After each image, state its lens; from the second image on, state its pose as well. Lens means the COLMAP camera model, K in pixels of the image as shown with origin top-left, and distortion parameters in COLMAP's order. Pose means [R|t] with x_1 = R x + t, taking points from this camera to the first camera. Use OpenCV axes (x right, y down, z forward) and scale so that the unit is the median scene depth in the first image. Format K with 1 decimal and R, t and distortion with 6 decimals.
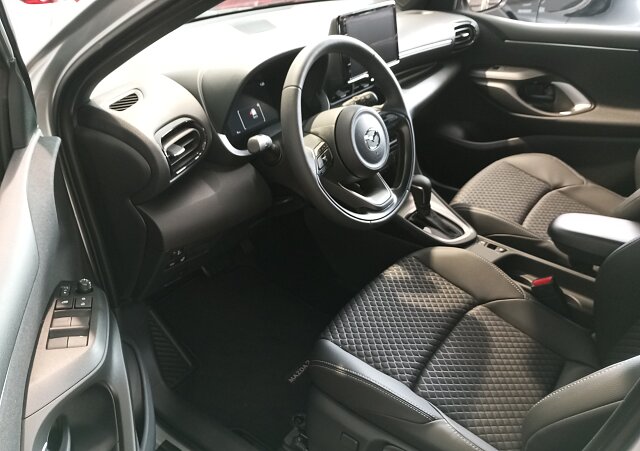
lens RADIAL K [[508.7, 0, 320.0], [0, 508.7, 225.5], [0, 0, 1]] dist [-0.004491, -0.005477]
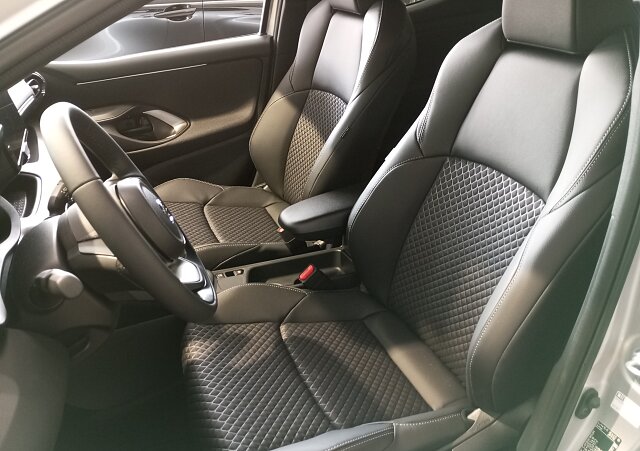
lens RADIAL K [[508.7, 0, 320.0], [0, 508.7, 225.5], [0, 0, 1]] dist [-0.004491, -0.005477]
pose [[0.520094, -0.411305, 0.748552, -0.212063], [0.461318, 0.872856, 0.159082, -0.093075], [-0.718810, 0.262583, 0.643710, 0.178650]]
